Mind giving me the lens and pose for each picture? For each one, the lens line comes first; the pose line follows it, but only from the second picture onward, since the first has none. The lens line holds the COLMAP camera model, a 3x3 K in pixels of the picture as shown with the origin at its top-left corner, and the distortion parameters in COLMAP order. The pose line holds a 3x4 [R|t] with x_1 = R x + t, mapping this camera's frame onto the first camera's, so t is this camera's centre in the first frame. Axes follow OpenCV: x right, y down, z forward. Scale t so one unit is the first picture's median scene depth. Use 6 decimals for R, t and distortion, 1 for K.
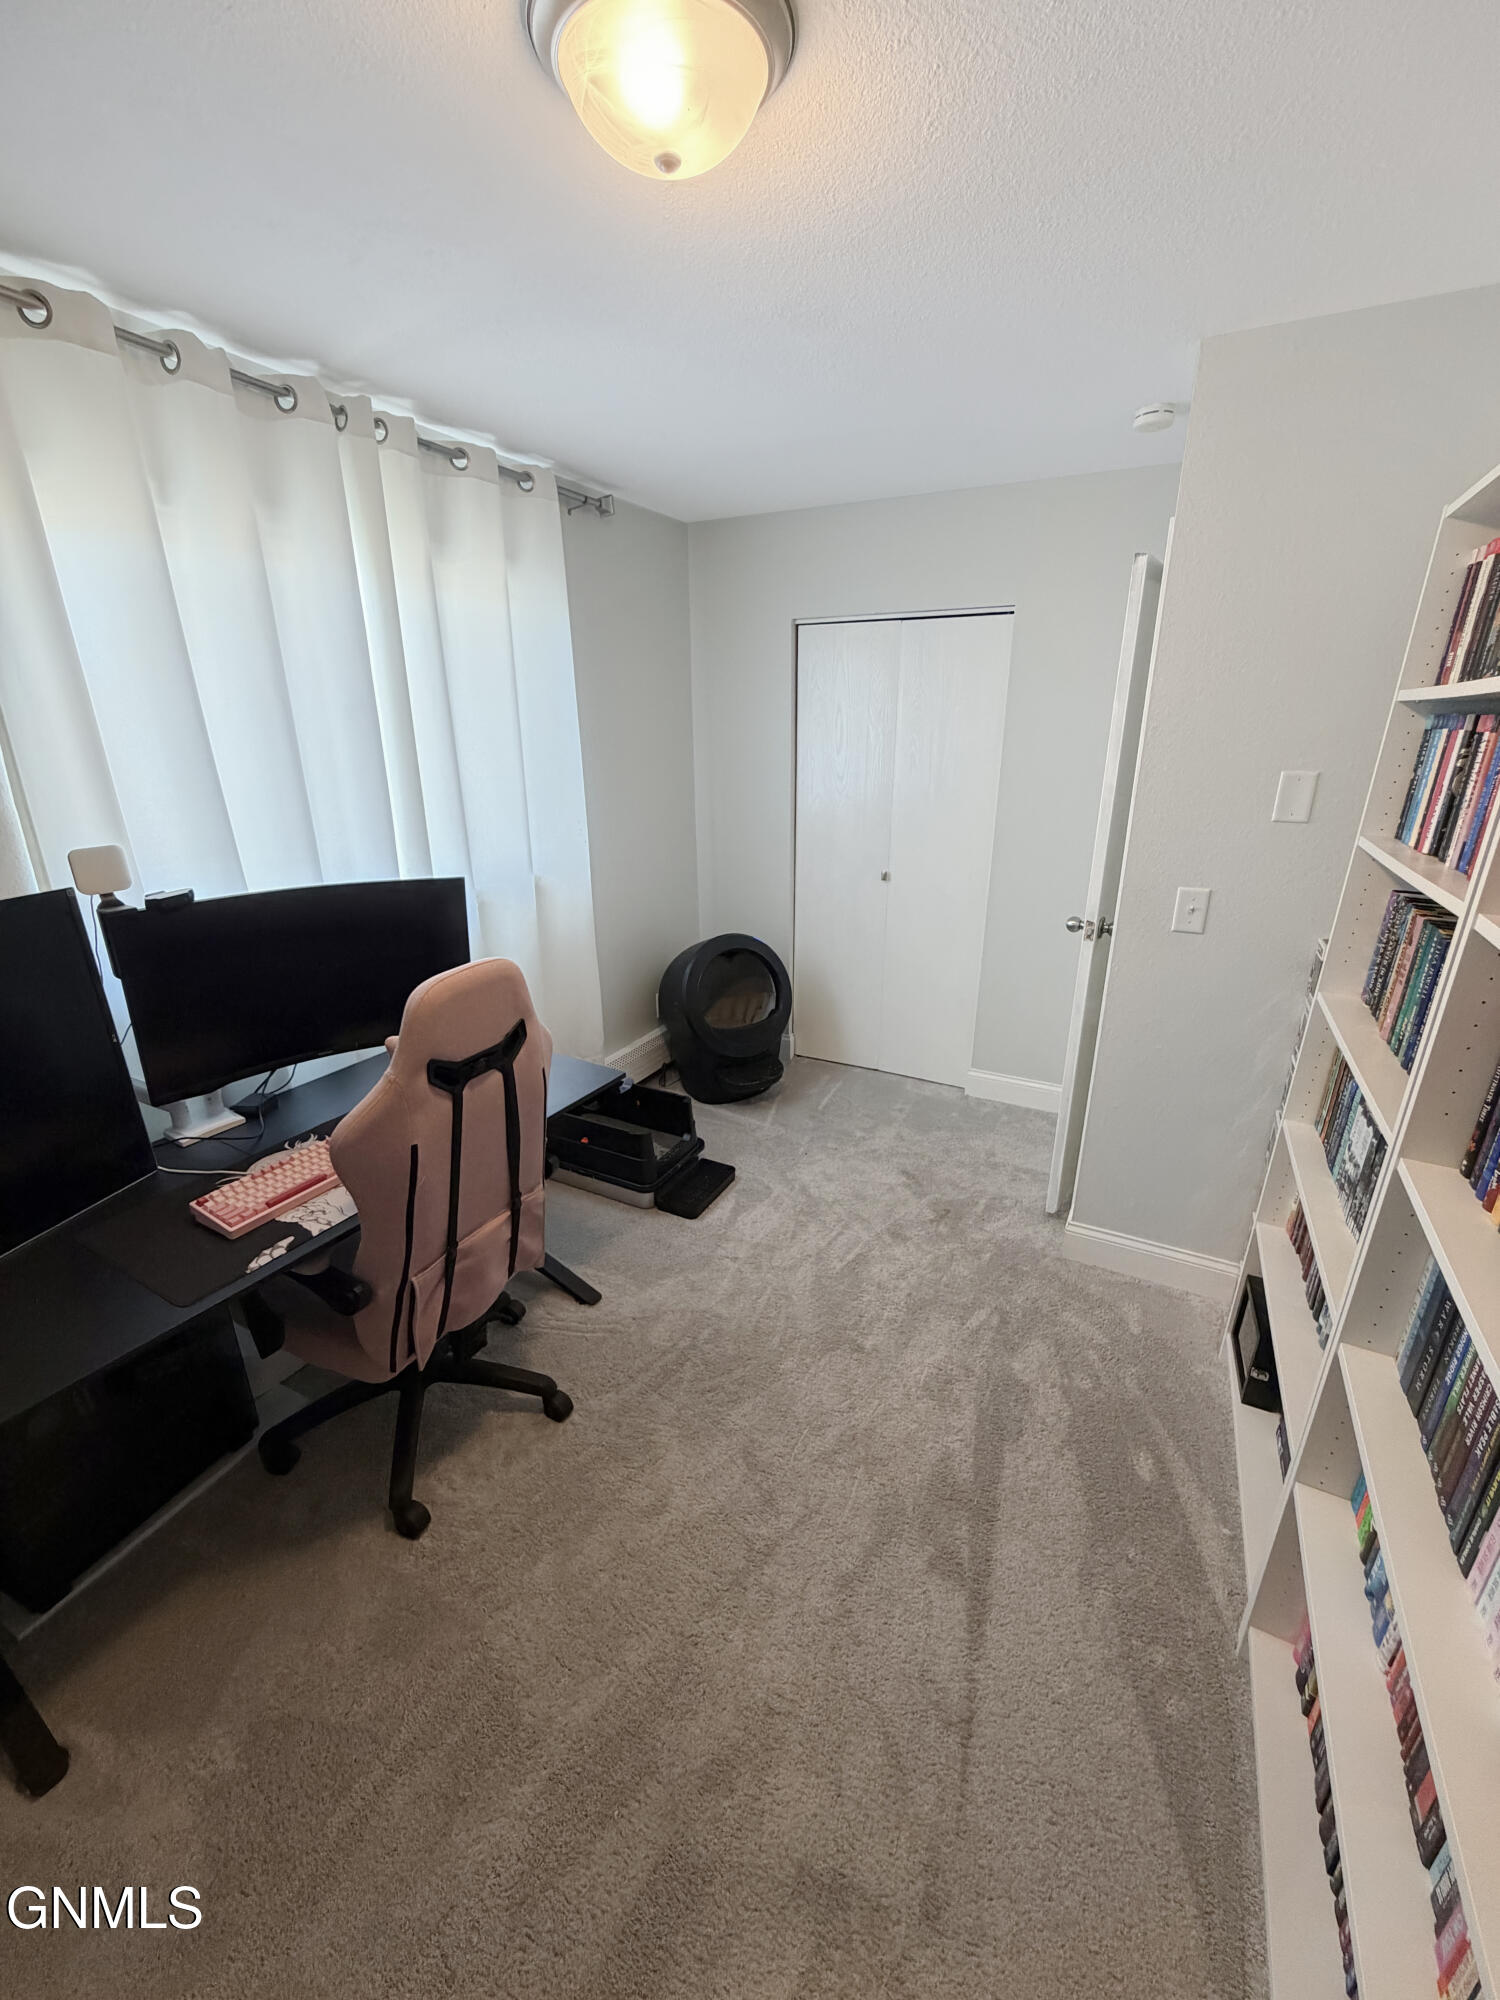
lens RADIAL K [[803.6, 0, 754.3], [0, 803.6, 1004.8], [0, 0, 1]] dist [0.000680, 0.000228]
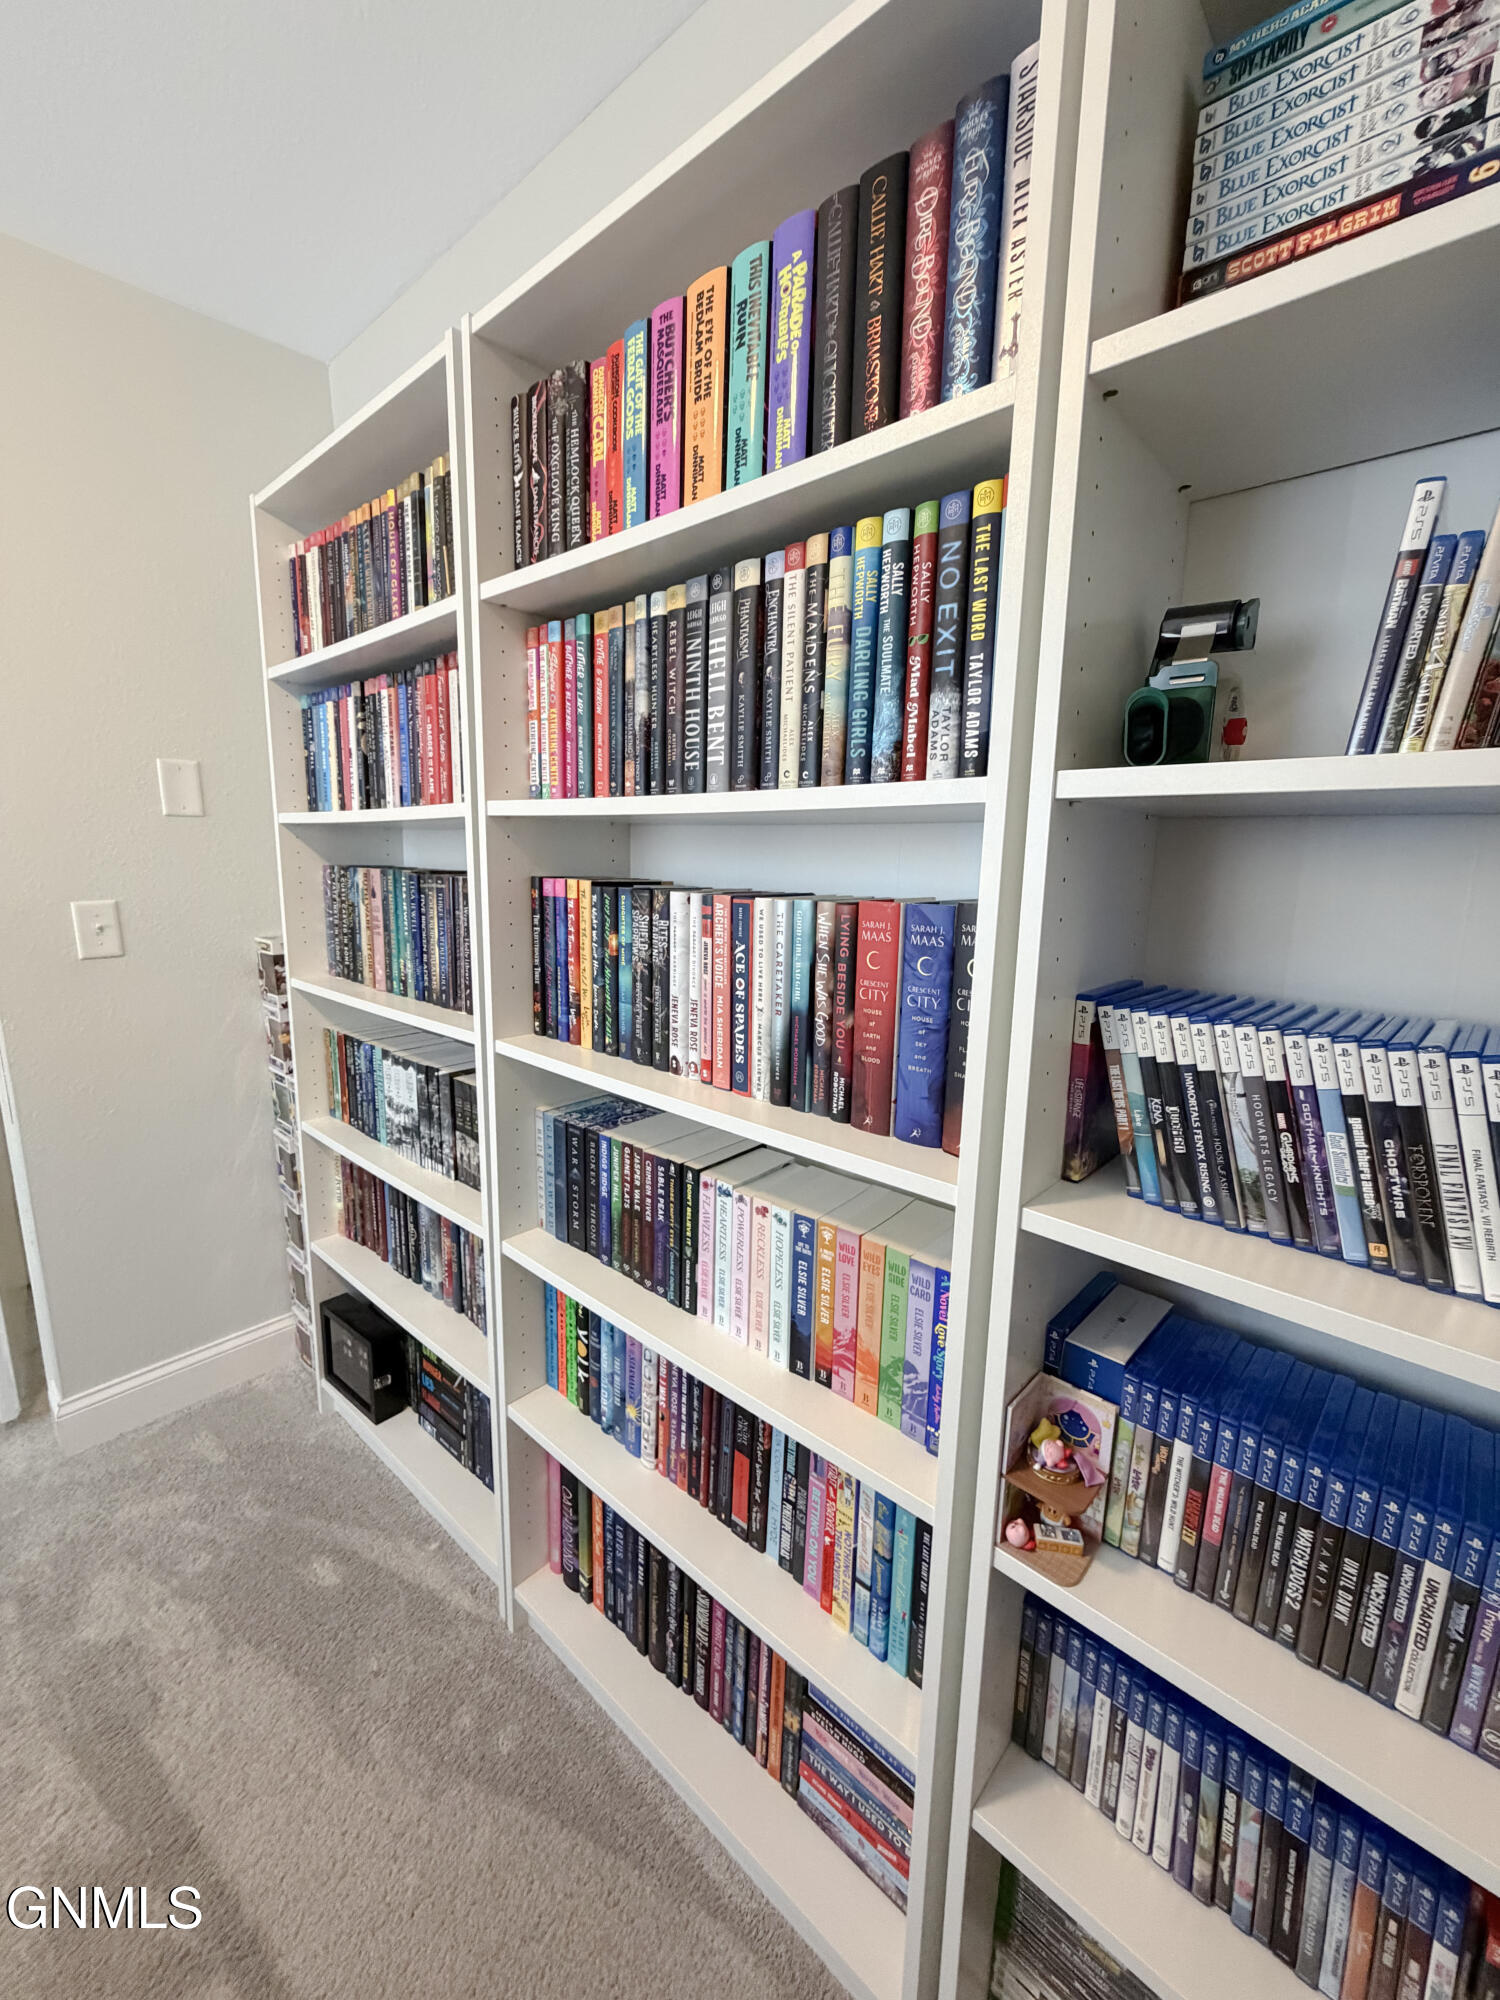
lens RADIAL K [[803.6, 0, 748.9], [0, 803.6, 998.0], [0, 0, 1]] dist [0.000680, 0.000228]
pose [[0.252541, -0.178166, 0.951041, -0.073712], [0.314677, 0.944593, 0.093398, 0.083424], [-0.914987, 0.275684, 0.294613, 0.207510]]
